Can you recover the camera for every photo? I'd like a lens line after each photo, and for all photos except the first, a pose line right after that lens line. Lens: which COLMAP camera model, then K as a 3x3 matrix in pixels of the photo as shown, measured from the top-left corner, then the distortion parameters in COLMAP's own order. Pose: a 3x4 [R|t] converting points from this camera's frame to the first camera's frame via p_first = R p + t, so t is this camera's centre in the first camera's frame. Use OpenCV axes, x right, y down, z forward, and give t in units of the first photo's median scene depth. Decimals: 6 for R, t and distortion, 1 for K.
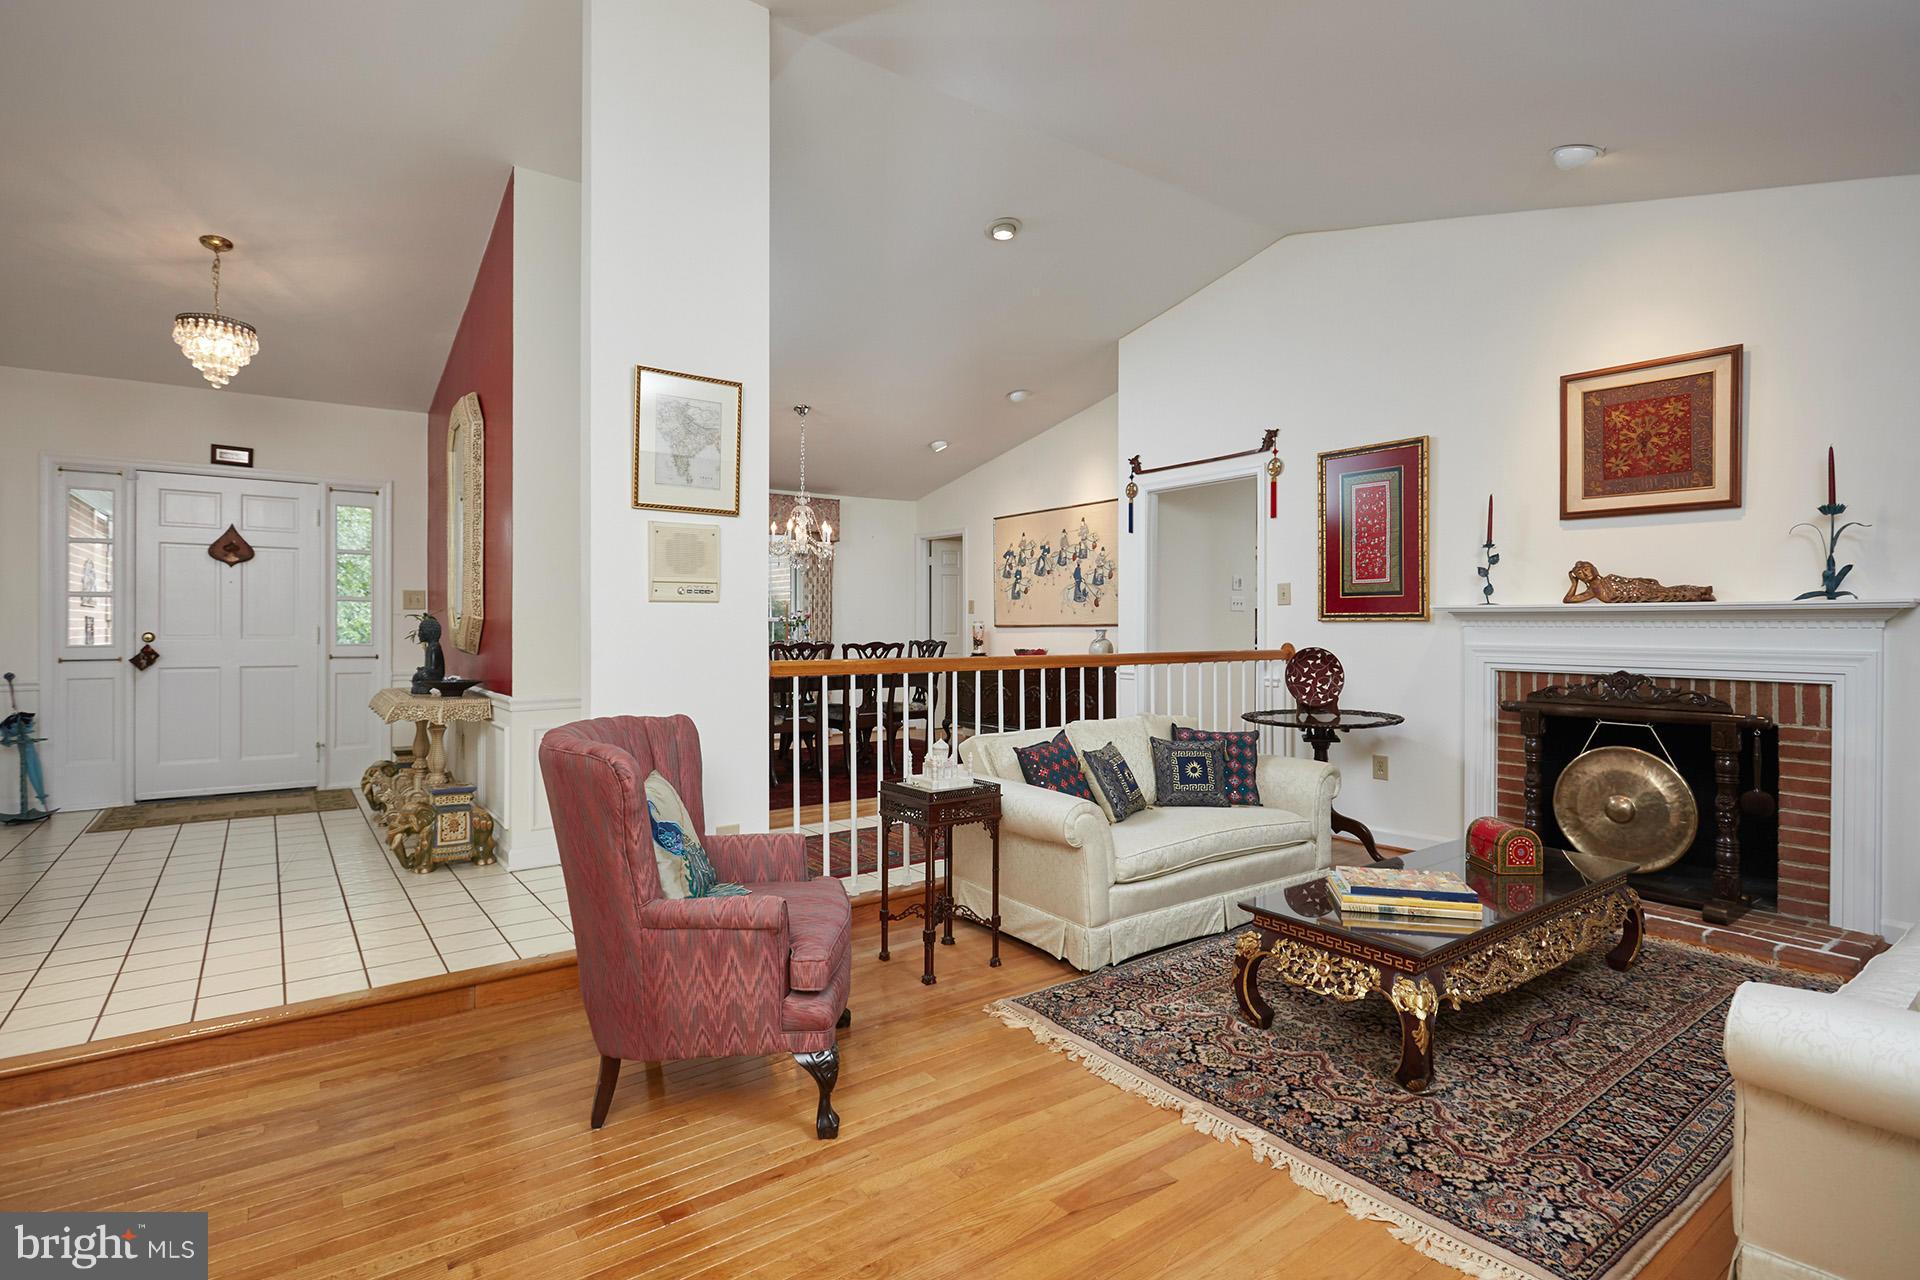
lens RADIAL K [[940.9, 0, 963.1], [0, 940.9, 635.8], [0, 0, 1]] dist [0.001876, -0.001988]
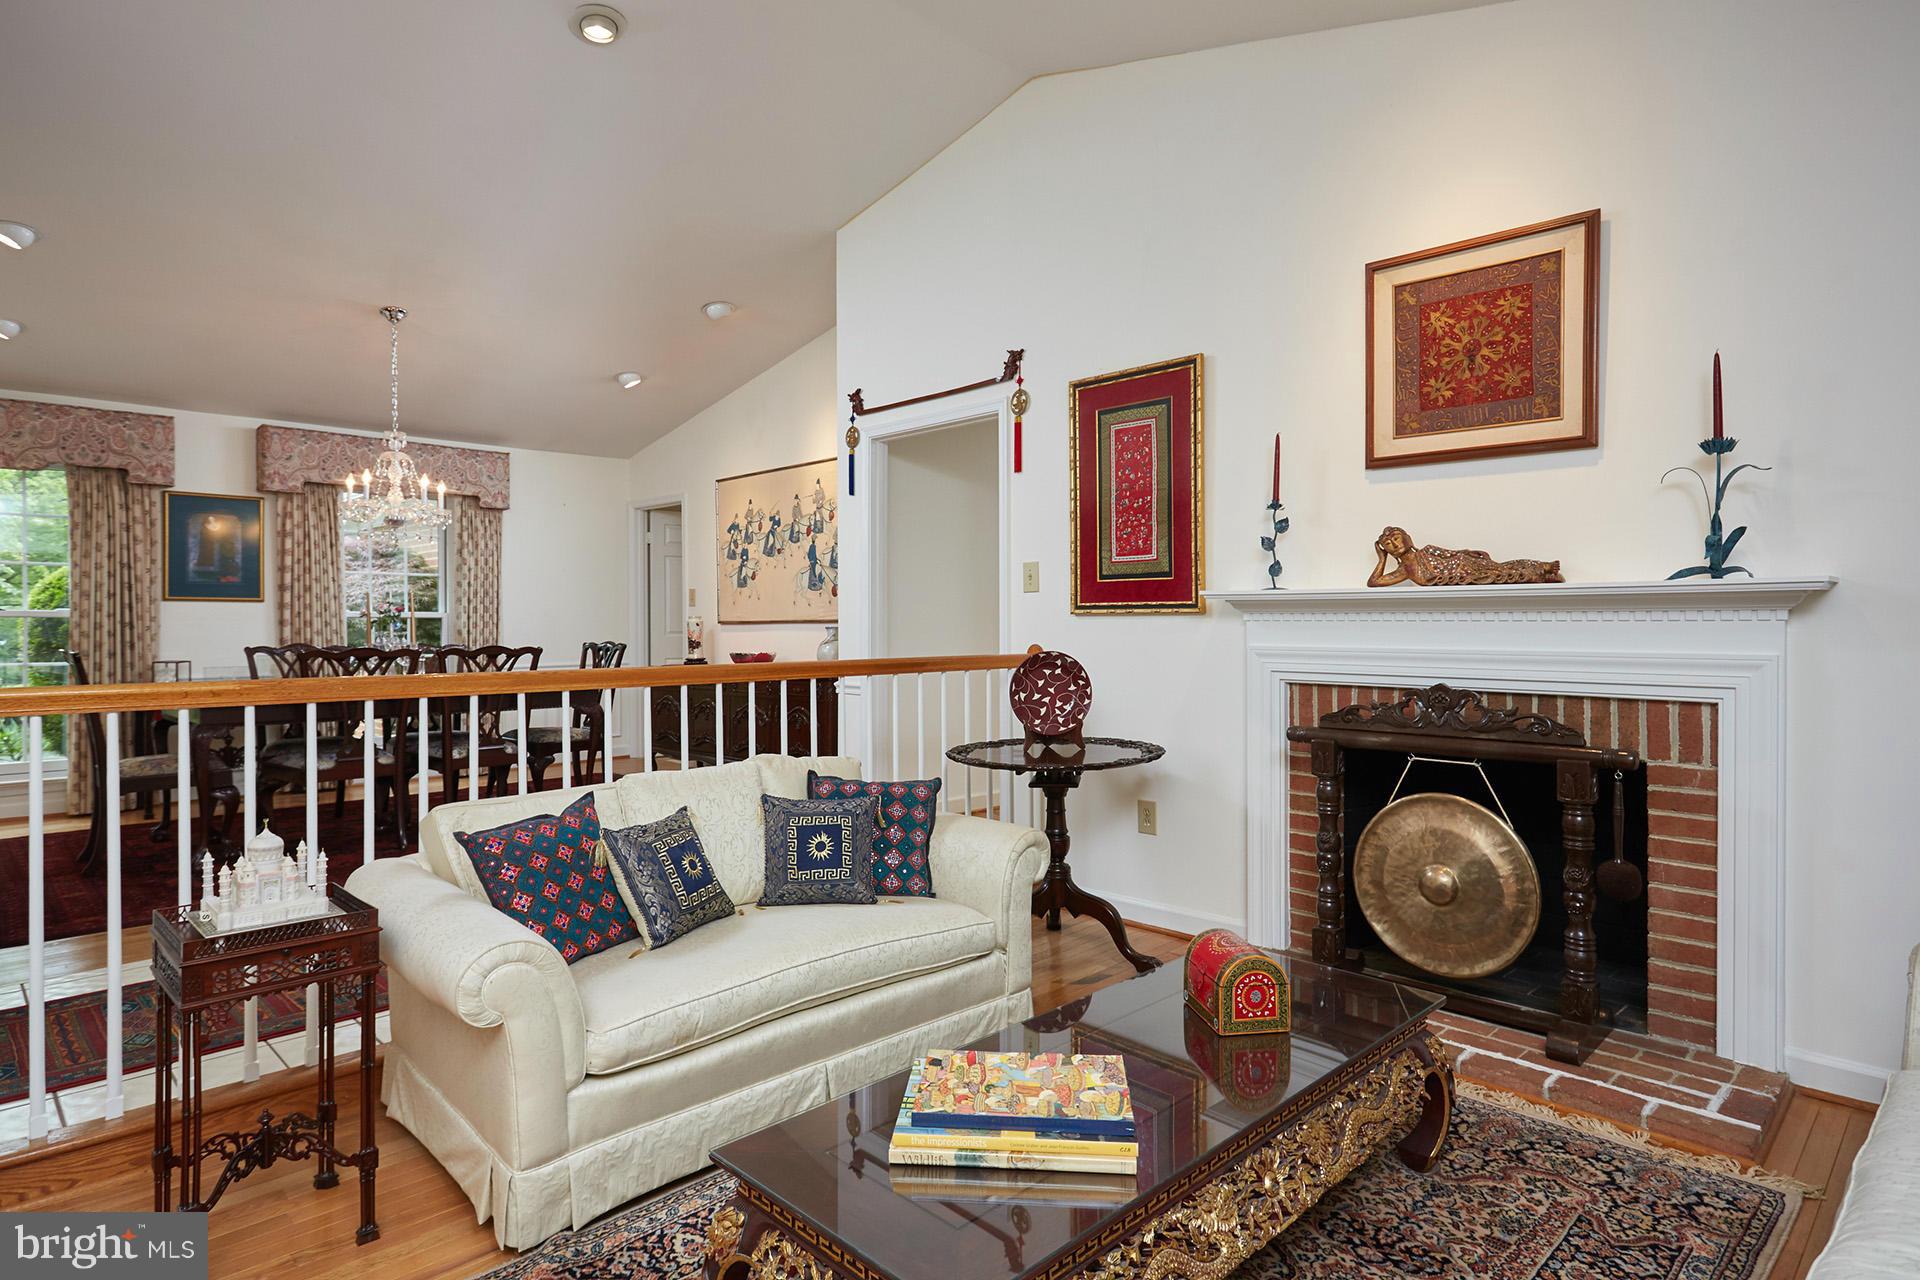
lens RADIAL K [[1053.2, 0, 968.5], [0, 1053.2, 638.1], [0, 0, 1]] dist [0.024095, -0.010730]
pose [[0.990069, -0.006102, 0.140451, 0.233254], [0.005480, 0.999973, 0.004818, -0.001964], [-0.140476, -0.004000, 0.990076, 0.263509]]
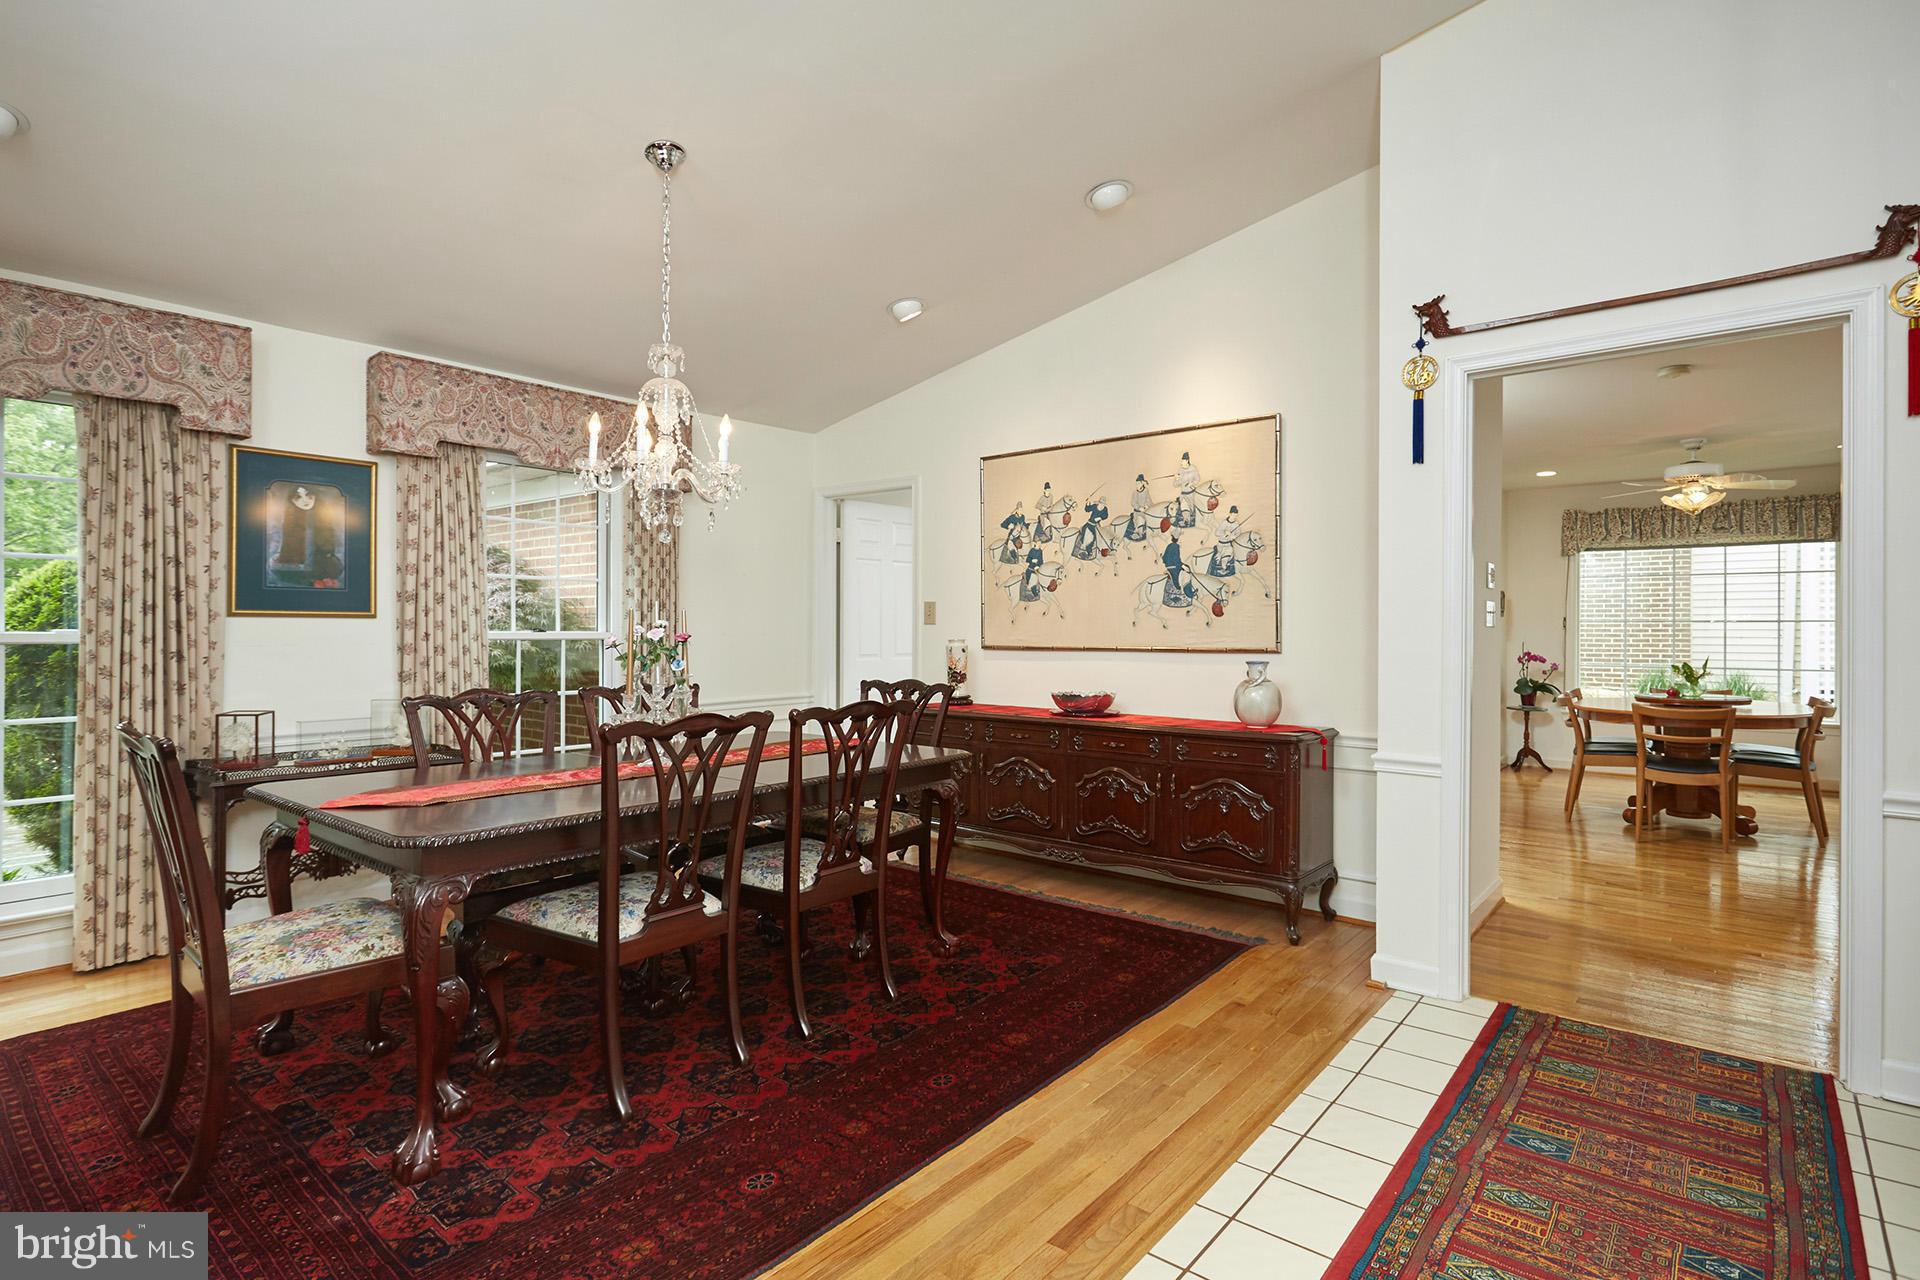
lens RADIAL K [[940.9, 0, 960.6], [0, 940.9, 637.4], [0, 0, 1]] dist [0.001876, -0.001988]
pose [[0.970146, -0.000864, 0.242520, -0.241007], [0.000239, 0.999997, 0.002607, -0.036429], [-0.242522, -0.002472, 0.970143, 0.918976]]
